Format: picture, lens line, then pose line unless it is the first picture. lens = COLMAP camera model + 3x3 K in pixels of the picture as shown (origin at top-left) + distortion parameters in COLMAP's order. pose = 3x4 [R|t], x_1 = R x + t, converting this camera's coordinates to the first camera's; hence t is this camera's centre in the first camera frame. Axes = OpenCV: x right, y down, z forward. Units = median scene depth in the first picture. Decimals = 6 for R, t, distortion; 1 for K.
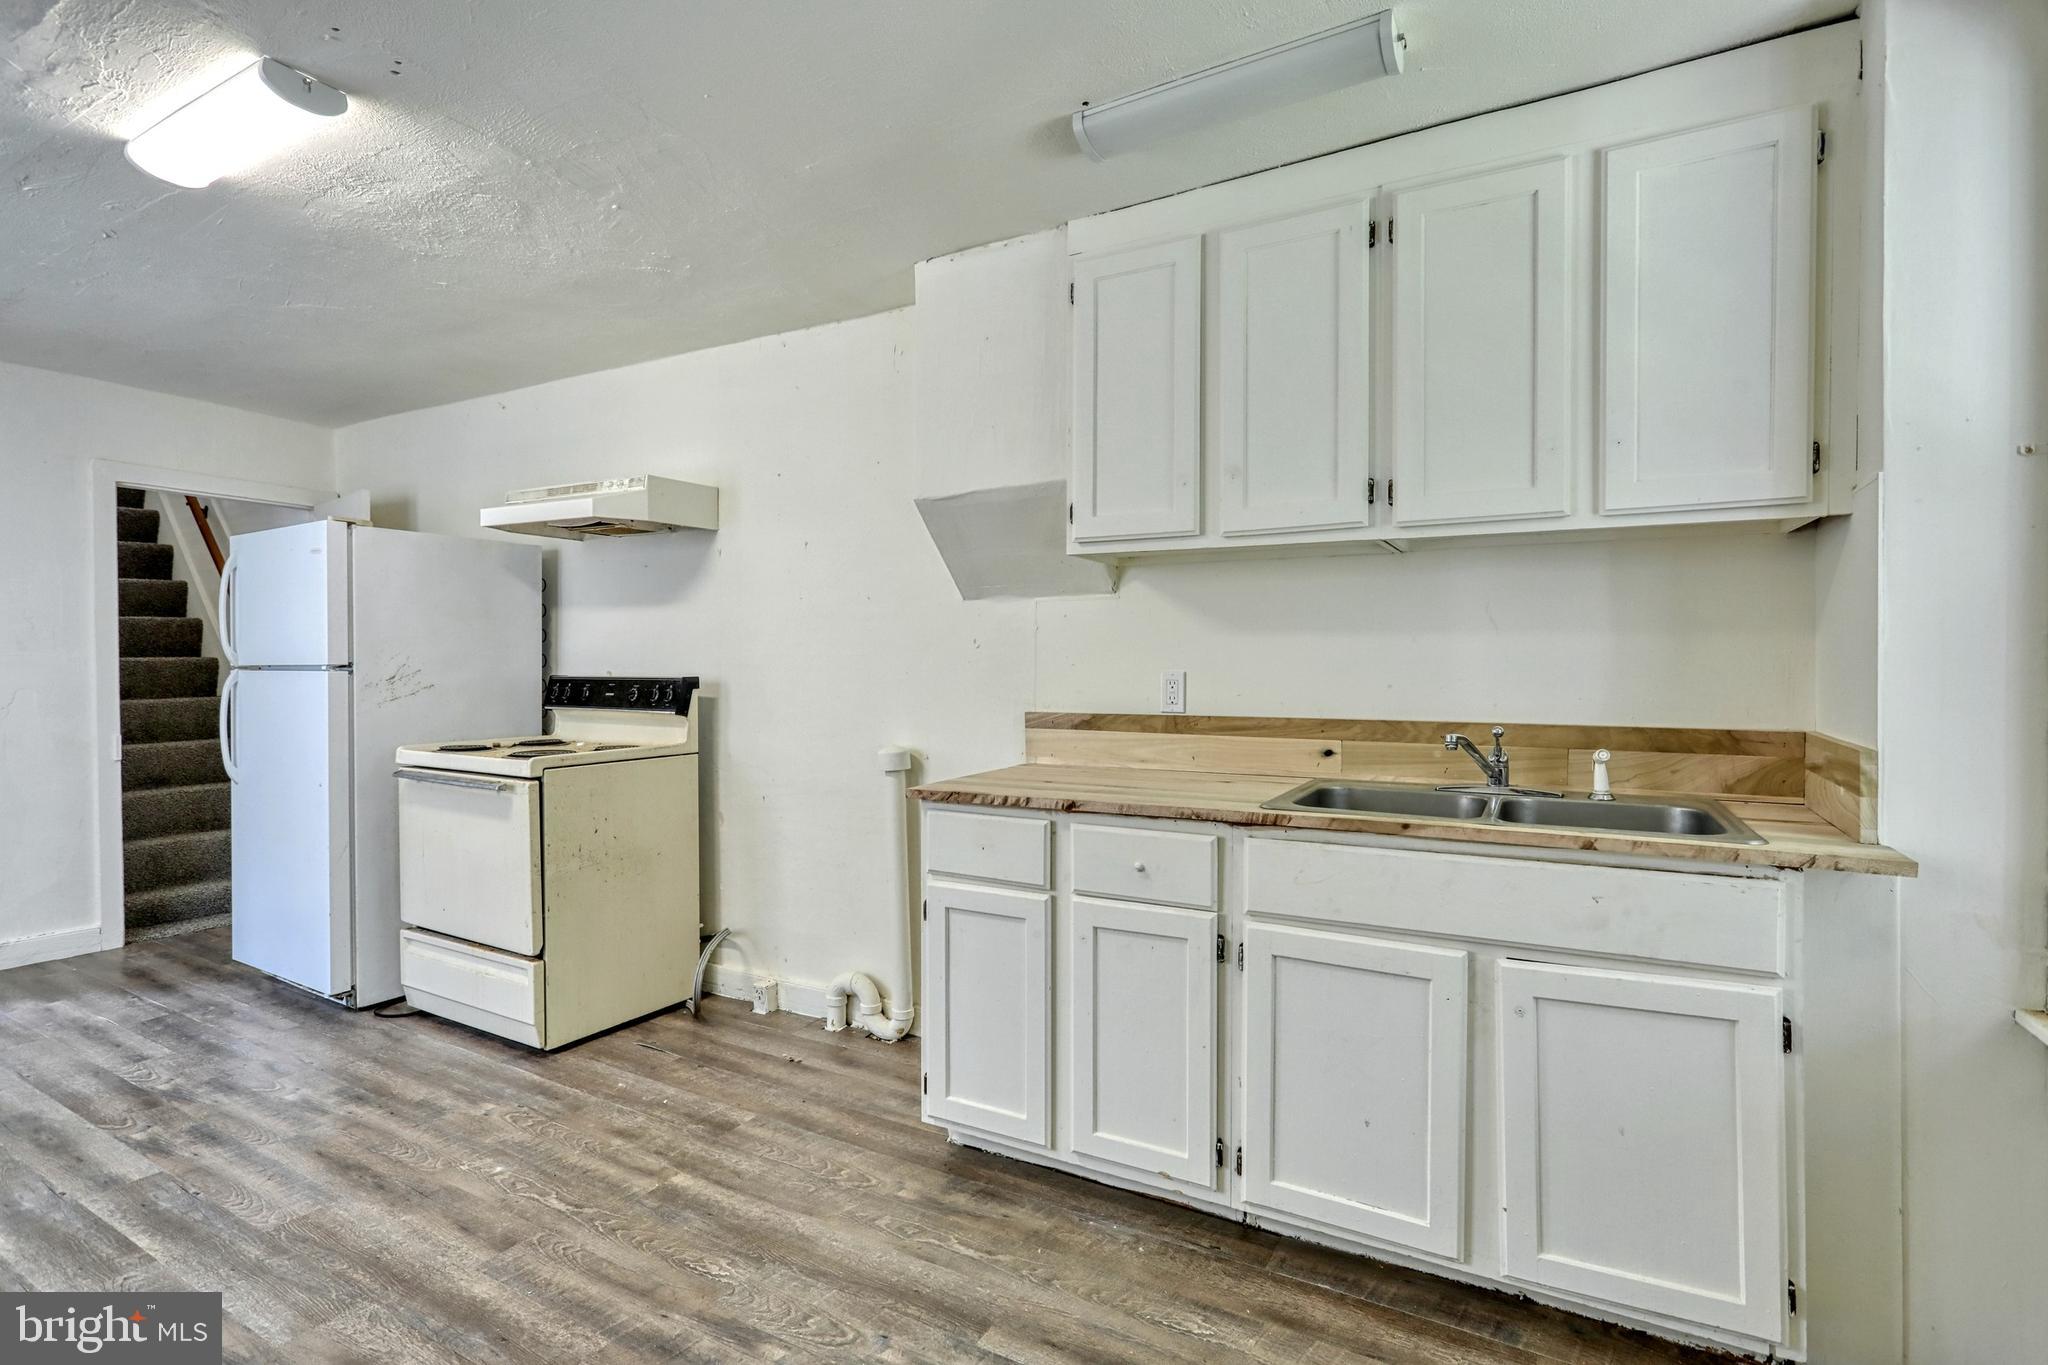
lens RADIAL K [[965.5, 0, 1022.0], [0, 965.5, 679.9], [0, 0, 1]] dist [-0.003925, 0.000971]
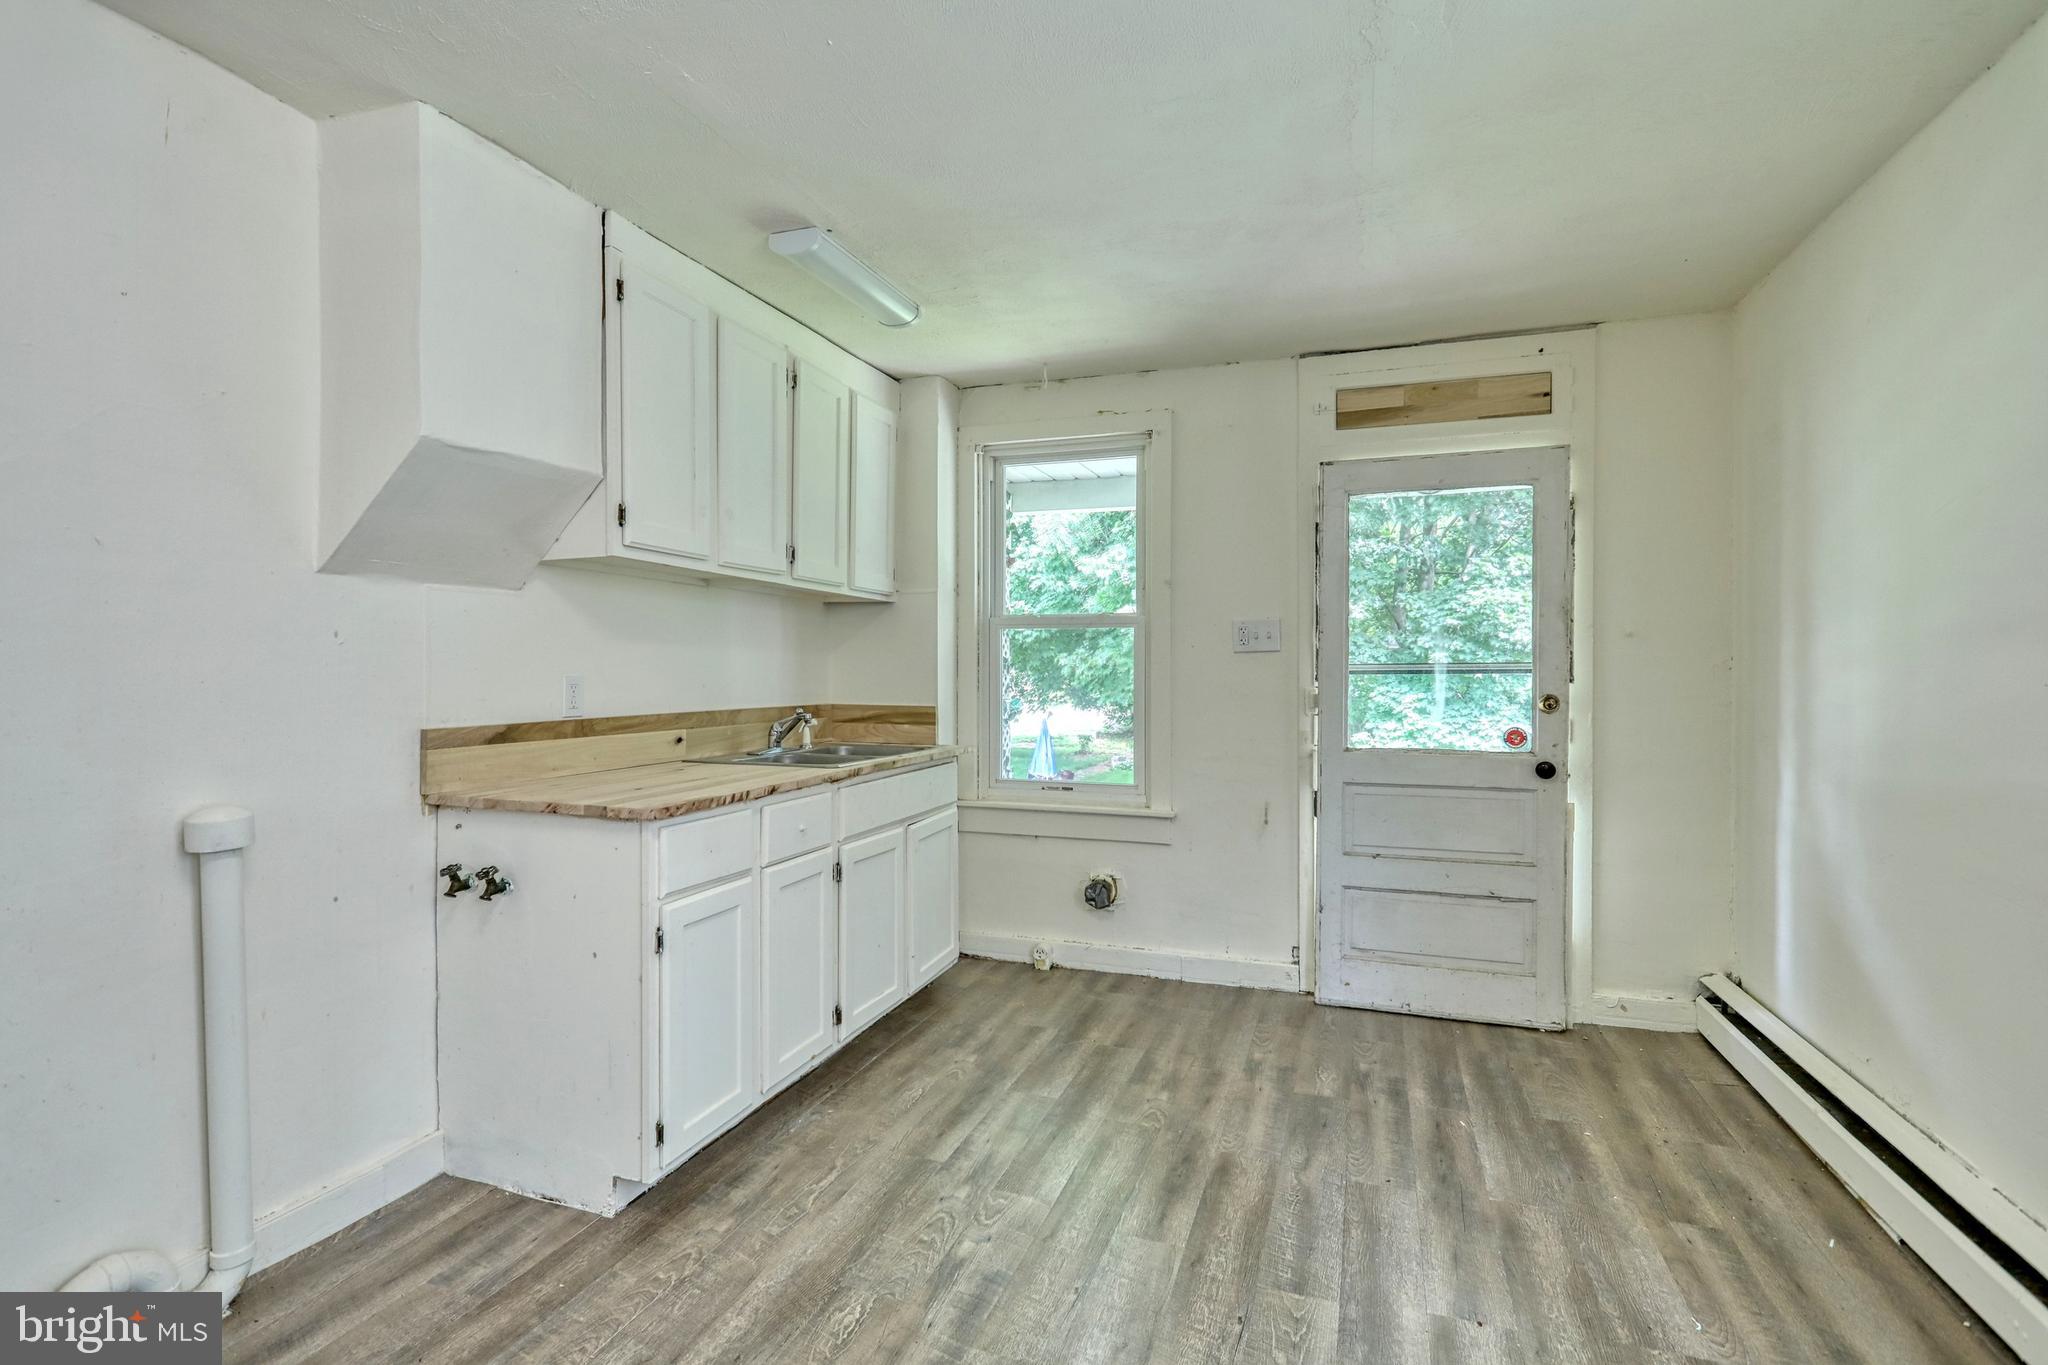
lens RADIAL K [[965.5, 0, 1022.0], [0, 965.5, 679.9], [0, 0, 1]] dist [-0.003925, 0.000971]
pose [[-0.167958, -0.010335, 0.985740, -1.059191], [0.012077, 0.999848, 0.012541, -0.013598], [-0.985720, 0.014011, -0.167808, 0.827511]]
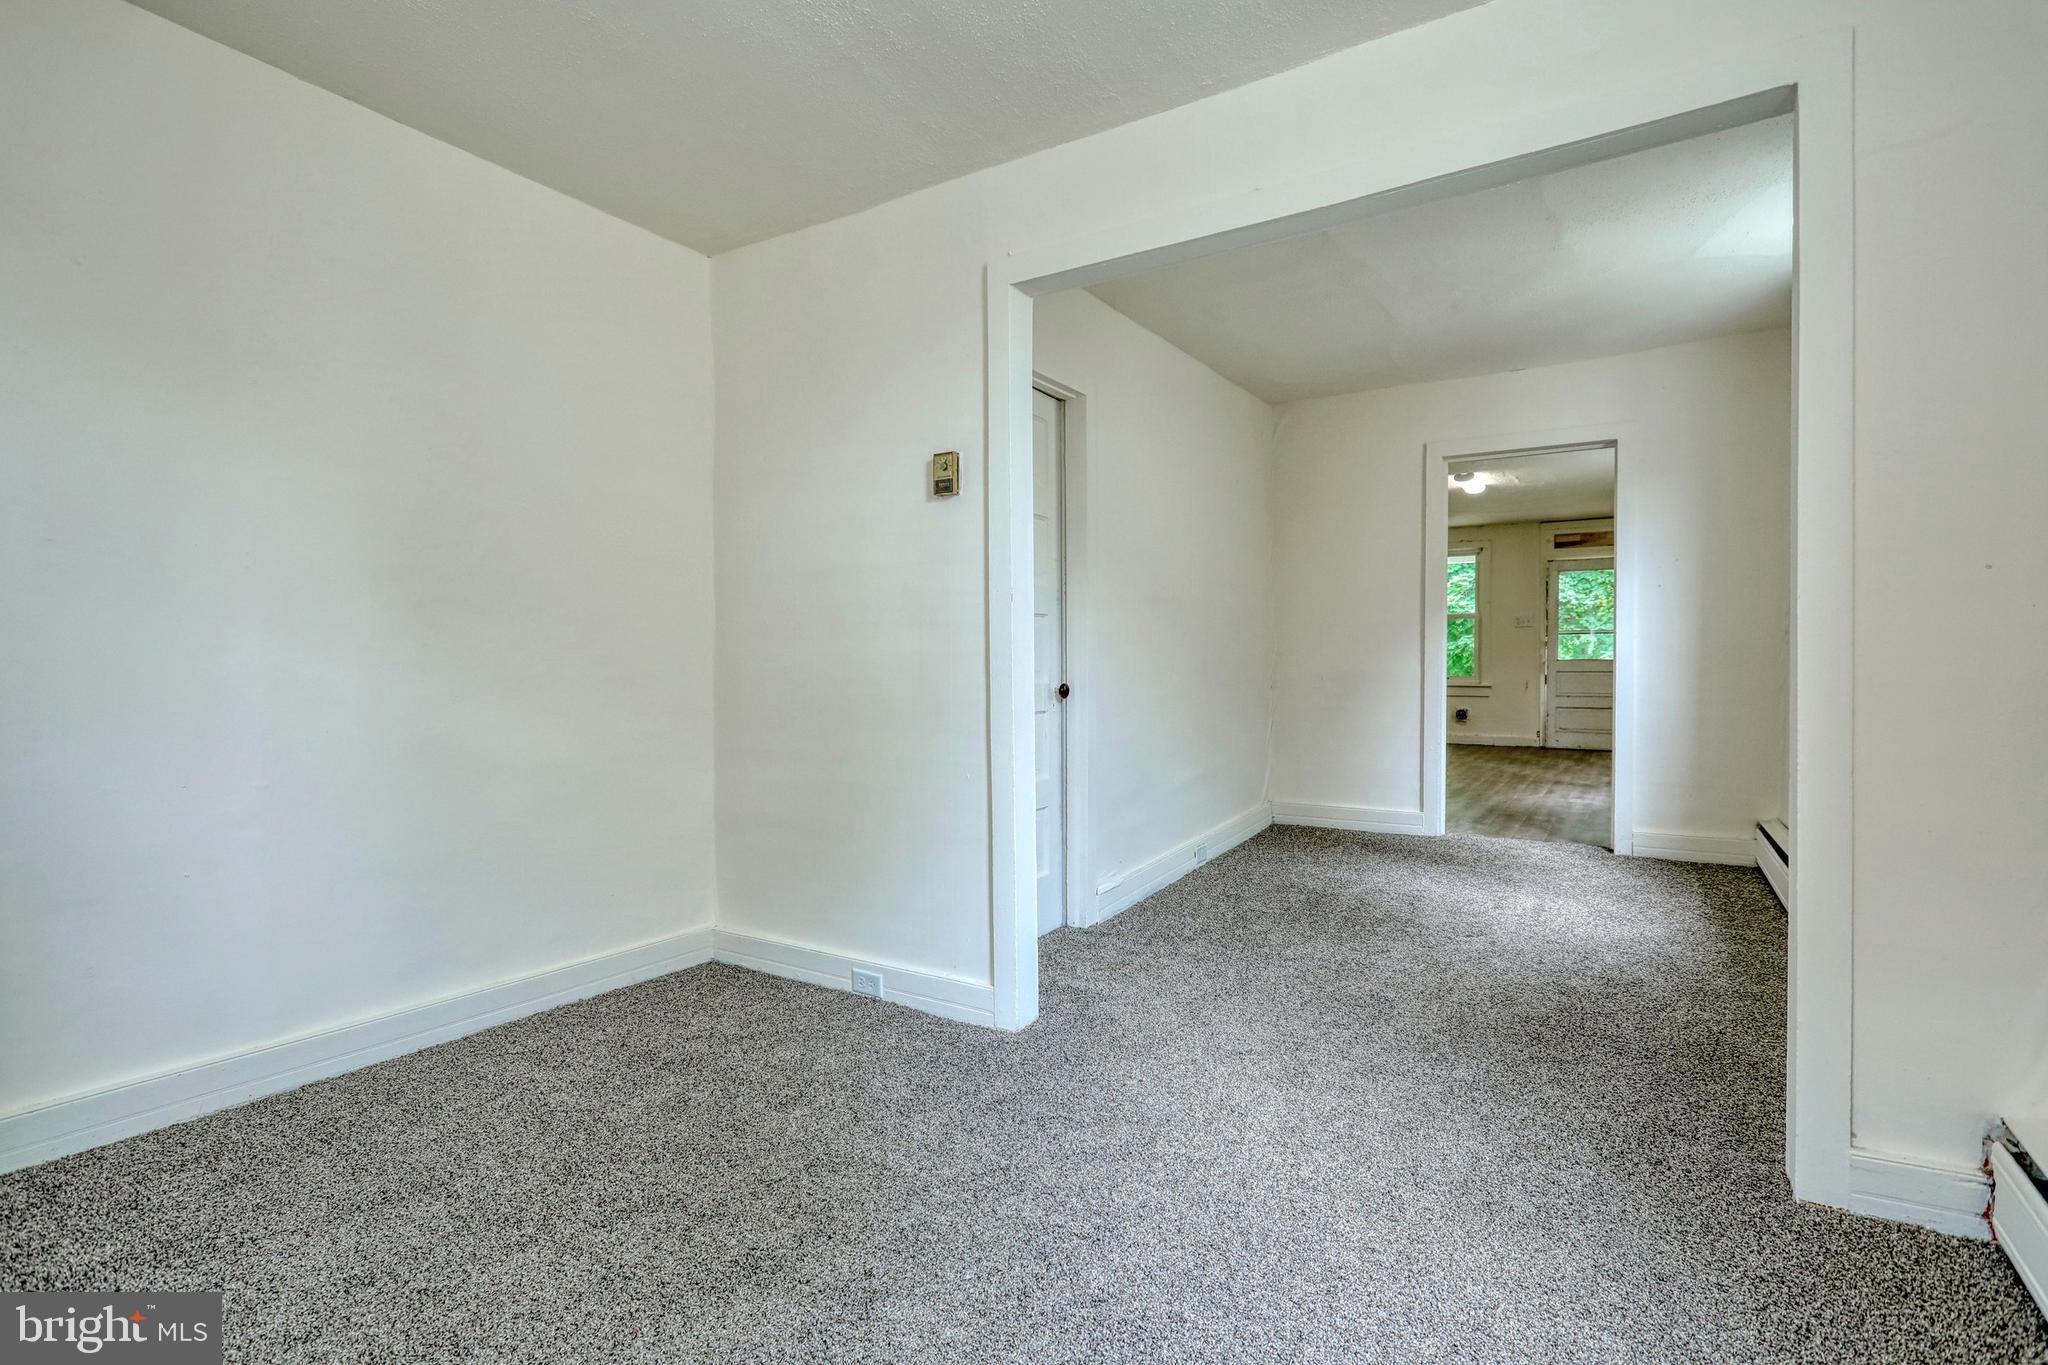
lens RADIAL K [[965.5, 0, 1022.0], [0, 965.5, 679.9], [0, 0, 1]] dist [-0.003925, 0.000971]
pose [[0.055417, -0.021458, 0.998233, -4.145555], [0.015127, 0.999672, 0.020649, 0.083294], [-0.998349, 0.013956, 0.055724, 2.251154]]
